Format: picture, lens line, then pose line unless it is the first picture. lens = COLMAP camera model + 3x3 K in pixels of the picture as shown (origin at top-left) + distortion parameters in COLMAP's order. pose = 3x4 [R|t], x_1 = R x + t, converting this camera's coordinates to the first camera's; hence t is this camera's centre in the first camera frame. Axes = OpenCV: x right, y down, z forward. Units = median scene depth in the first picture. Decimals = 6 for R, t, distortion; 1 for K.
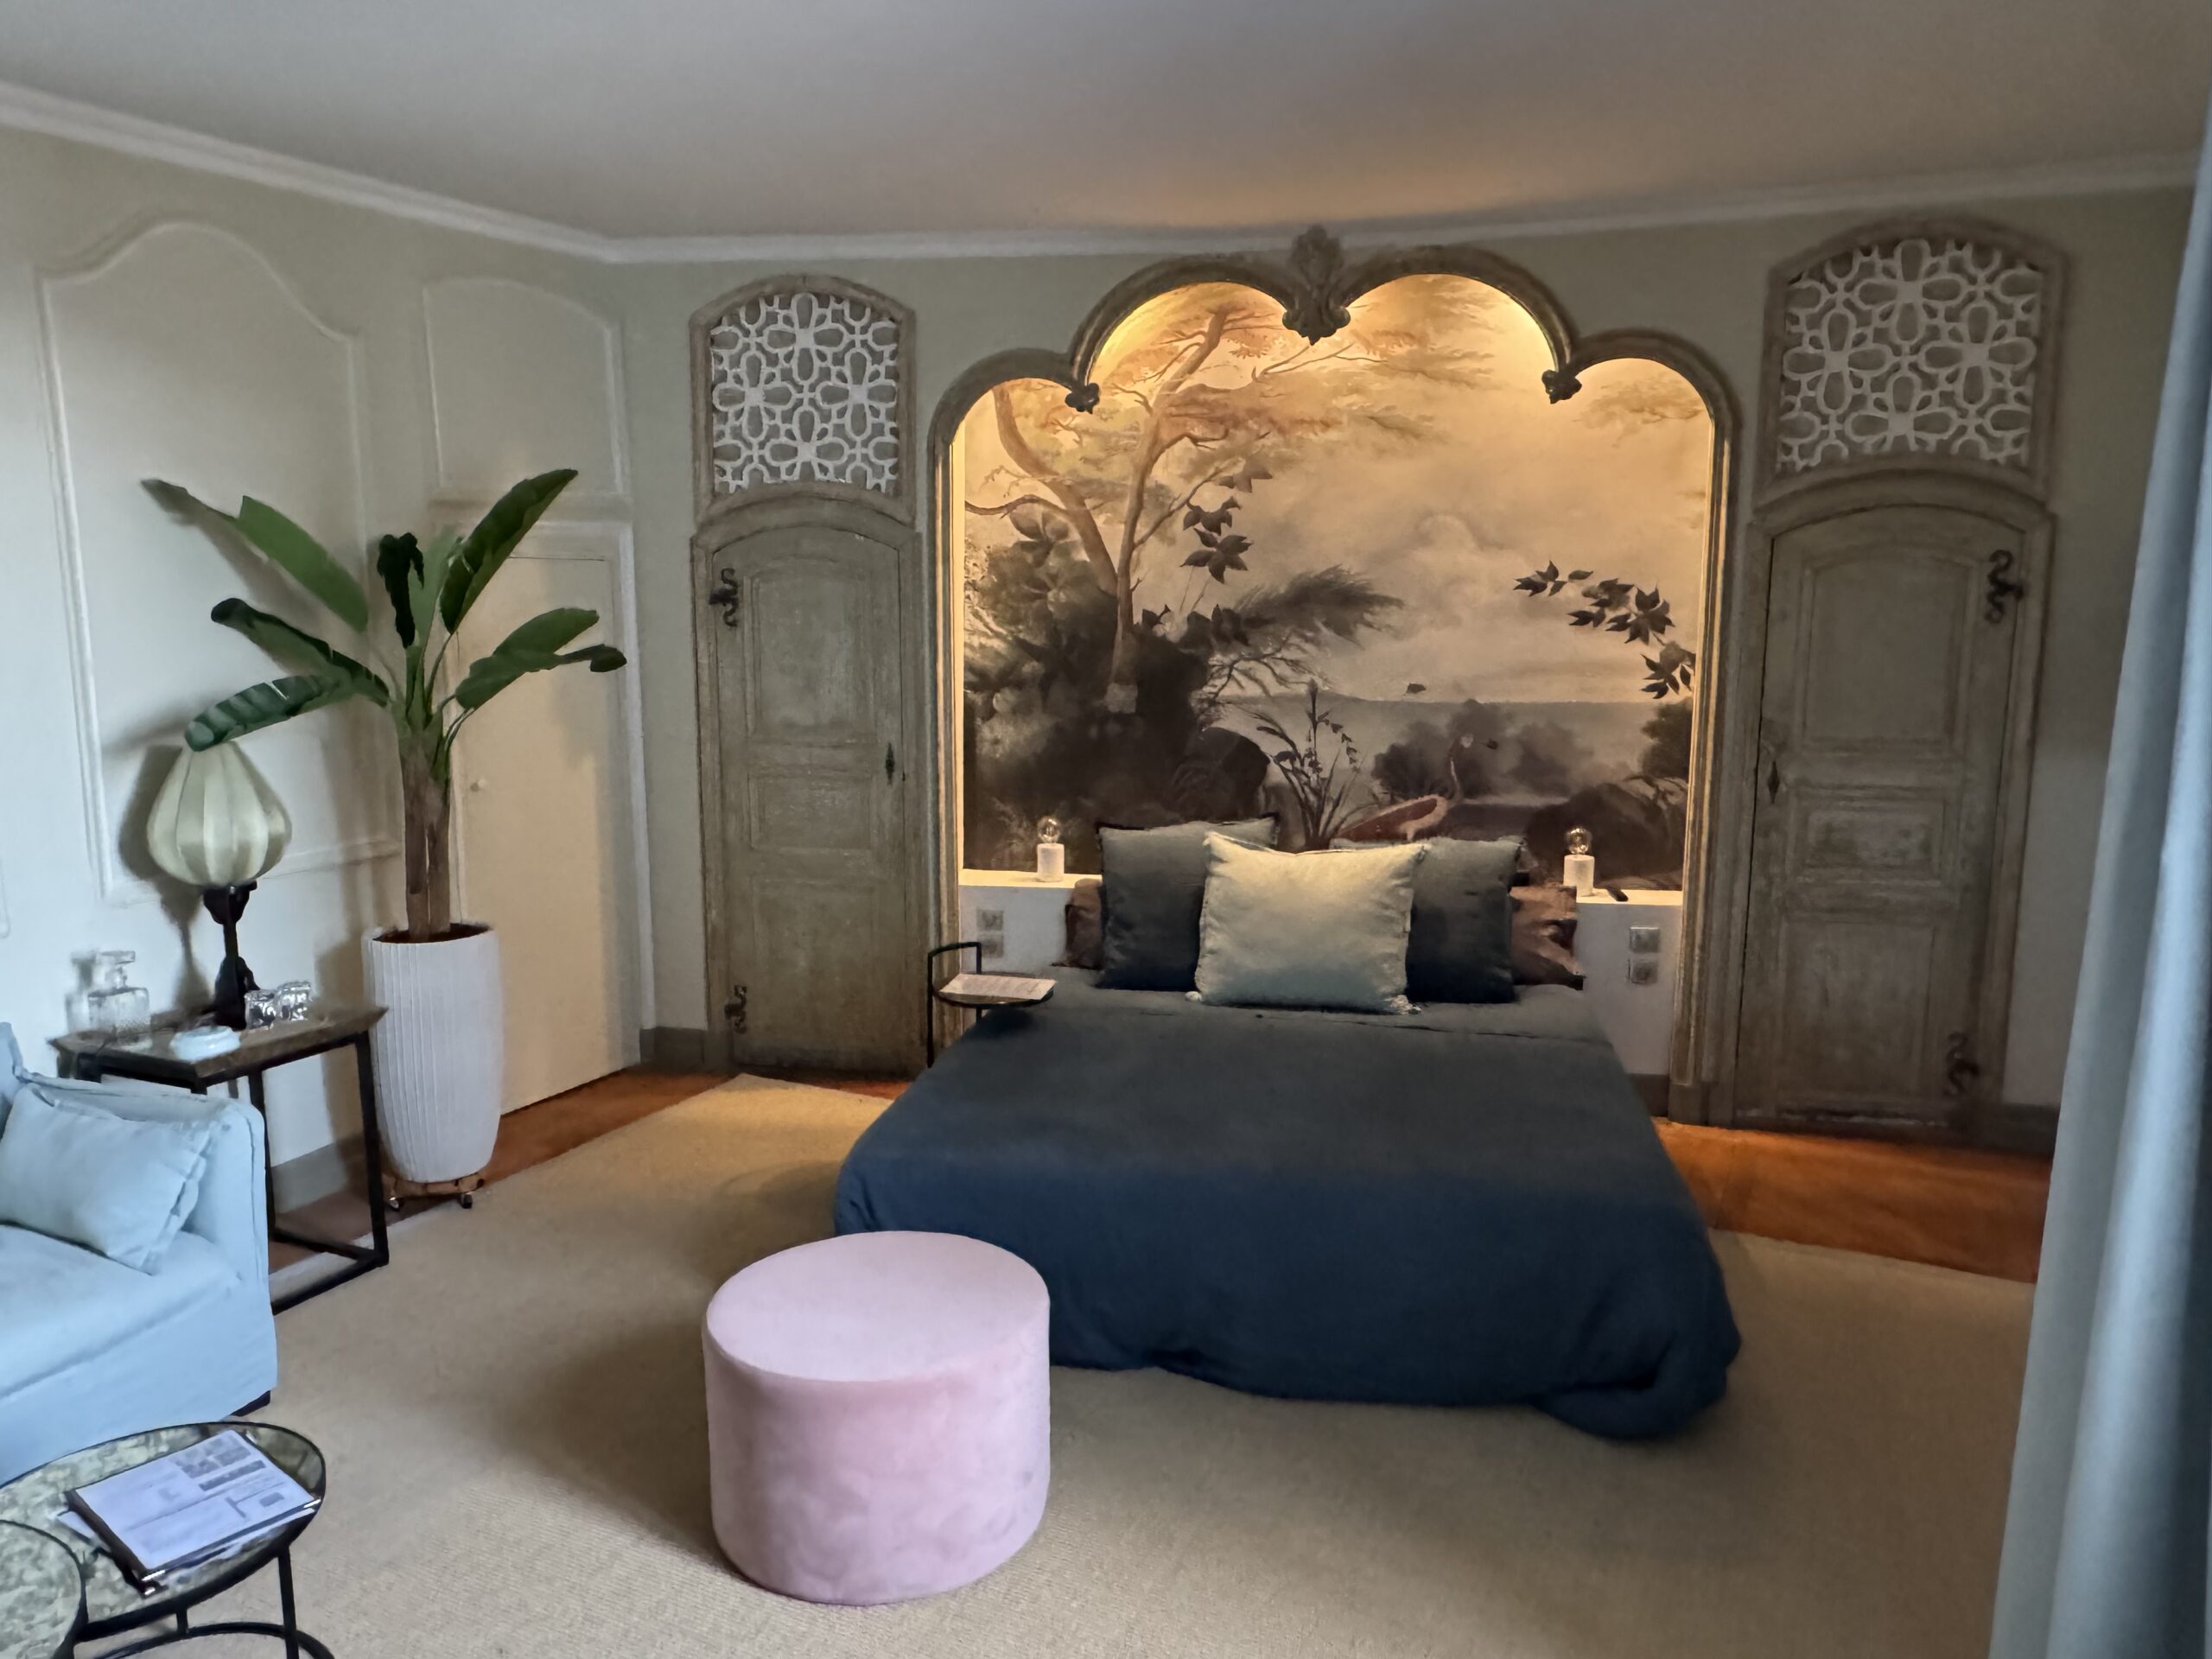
lens RADIAL K [[1455.9, 0, 1073.8], [0, 1455.9, 845.3], [0, 0, 1]] dist [-0.006352, 0.009263]
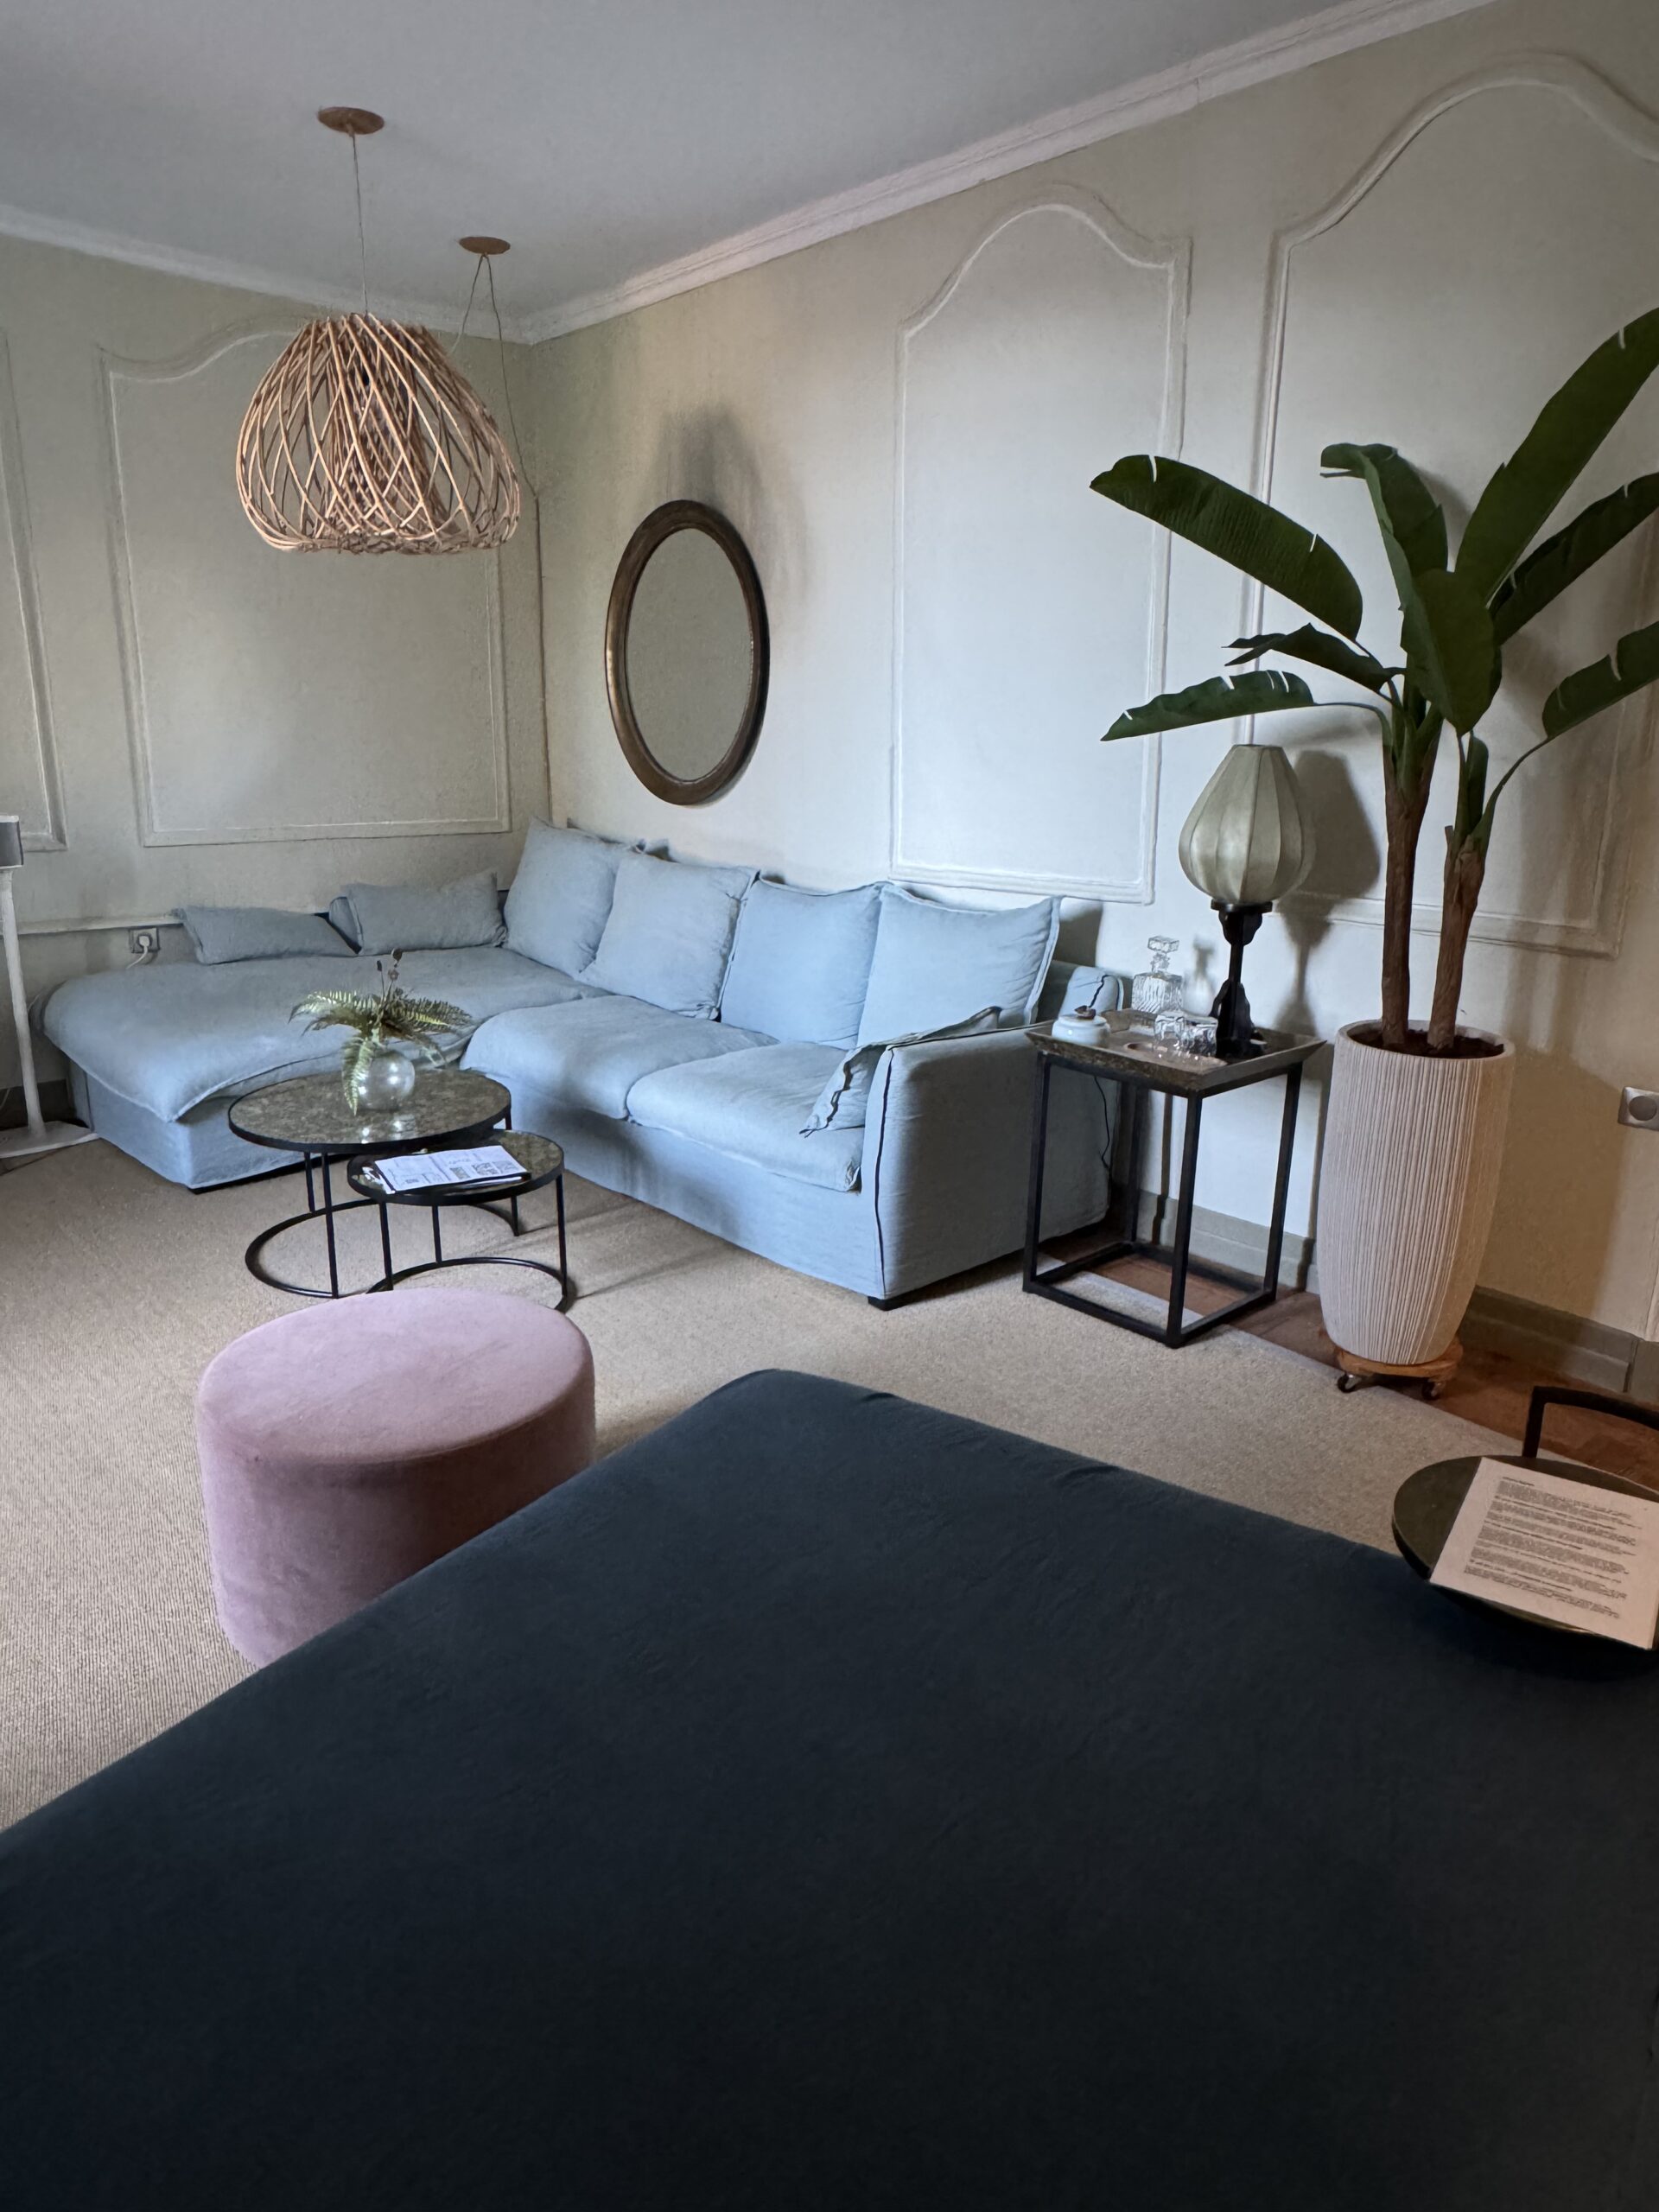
lens RADIAL K [[1455.9, 0, 830.4], [0, 1455.9, 1104.8], [0, 0, 1]] dist [-0.006352, 0.009263]
pose [[-0.334061, 0.244262, -0.910351, 0.301481], [-0.167131, 0.935182, 0.312254, -0.077138], [0.927615, 0.256460, -0.271584, 0.818233]]
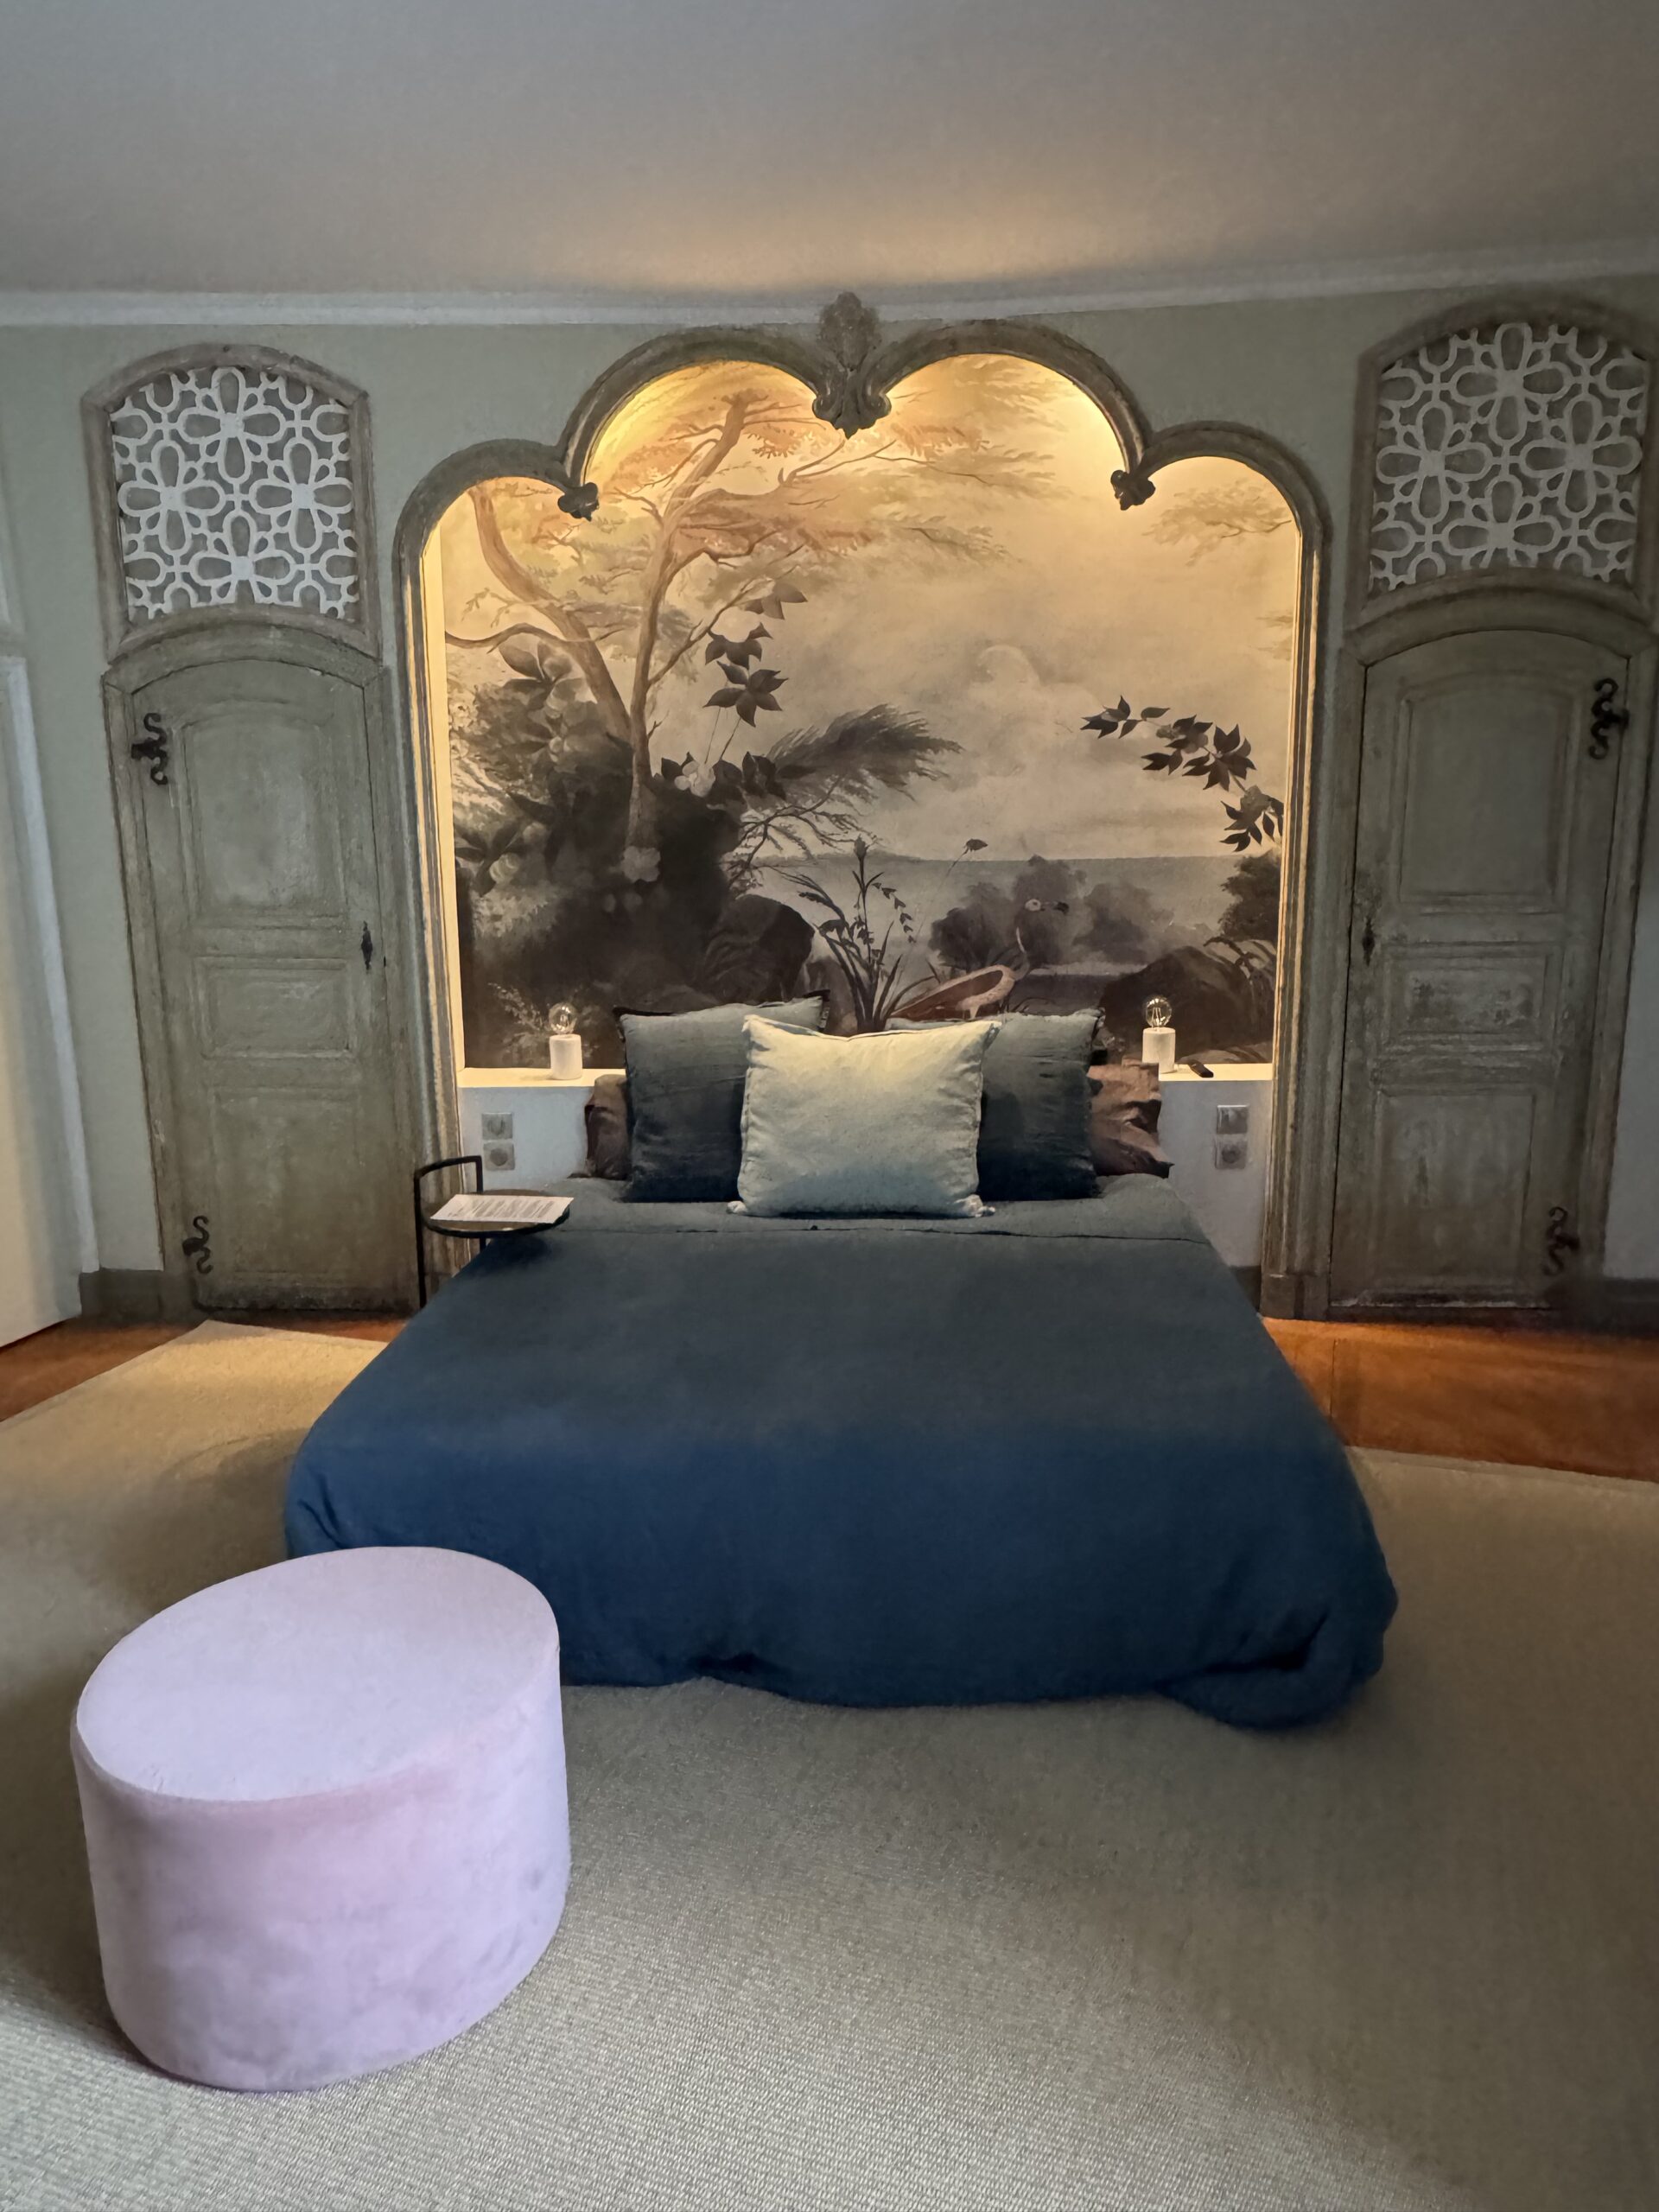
lens RADIAL K [[1455.9, 0, 825.3], [0, 1455.9, 1100.5], [0, 0, 1]] dist [-0.006352, 0.009263]
pose [[0.989049, -0.040453, 0.141937, 0.014289], [0.033658, 0.998184, 0.049952, -0.000587], [-0.143700, -0.044627, 0.988615, 0.139963]]
